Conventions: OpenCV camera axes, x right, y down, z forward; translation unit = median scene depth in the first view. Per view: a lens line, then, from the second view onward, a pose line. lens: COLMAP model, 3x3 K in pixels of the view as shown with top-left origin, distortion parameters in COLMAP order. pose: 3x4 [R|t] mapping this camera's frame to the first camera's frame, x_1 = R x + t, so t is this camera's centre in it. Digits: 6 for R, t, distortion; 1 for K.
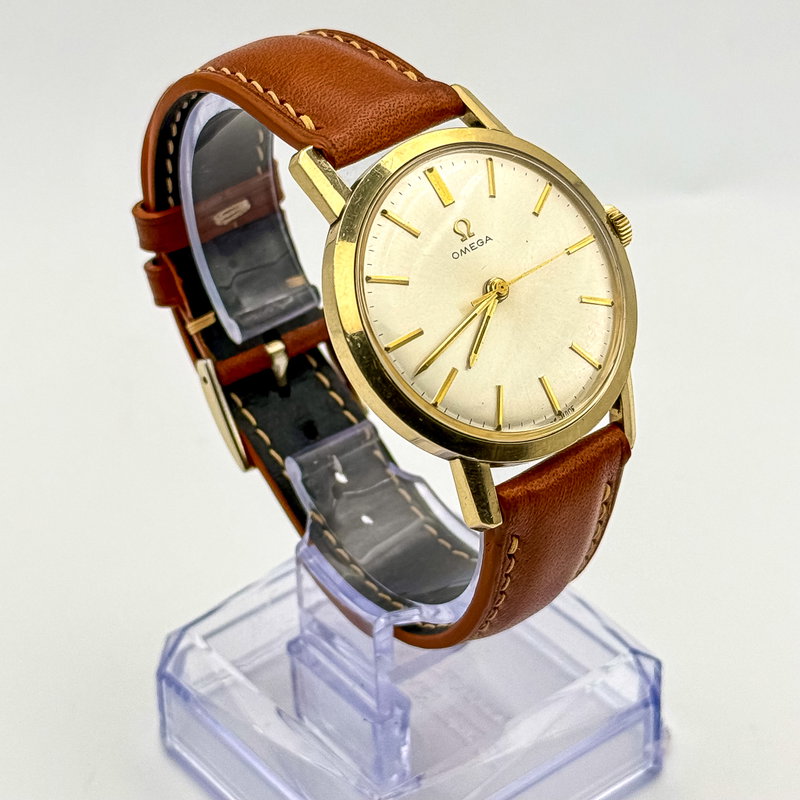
lens RADIAL K [[2402.2, 0, 400.0], [0, 2402.2, 400.0], [0, 0, 1]] dist [0.134160, -0.541671]
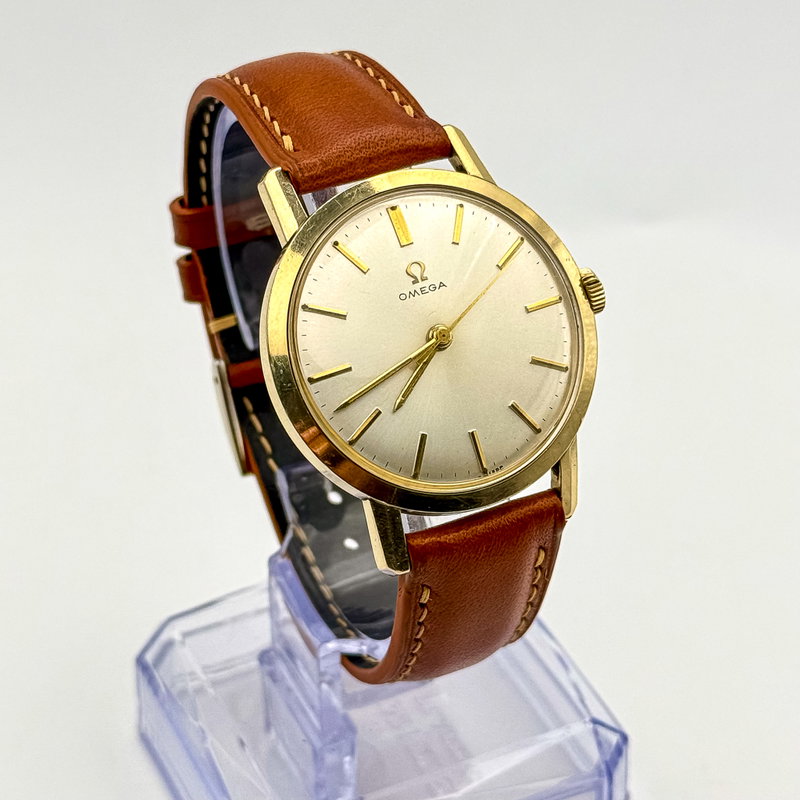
lens RADIAL K [[2402.2, 0, 400.0], [0, 2402.2, 400.0], [0, 0, 1]] dist [0.134160, -0.541671]
pose [[0.974411, 0.154249, -0.163492, 0.182085], [-0.153463, 0.987999, 0.017502, -0.033726], [0.164230, 0.008036, 0.986389, 0.022600]]
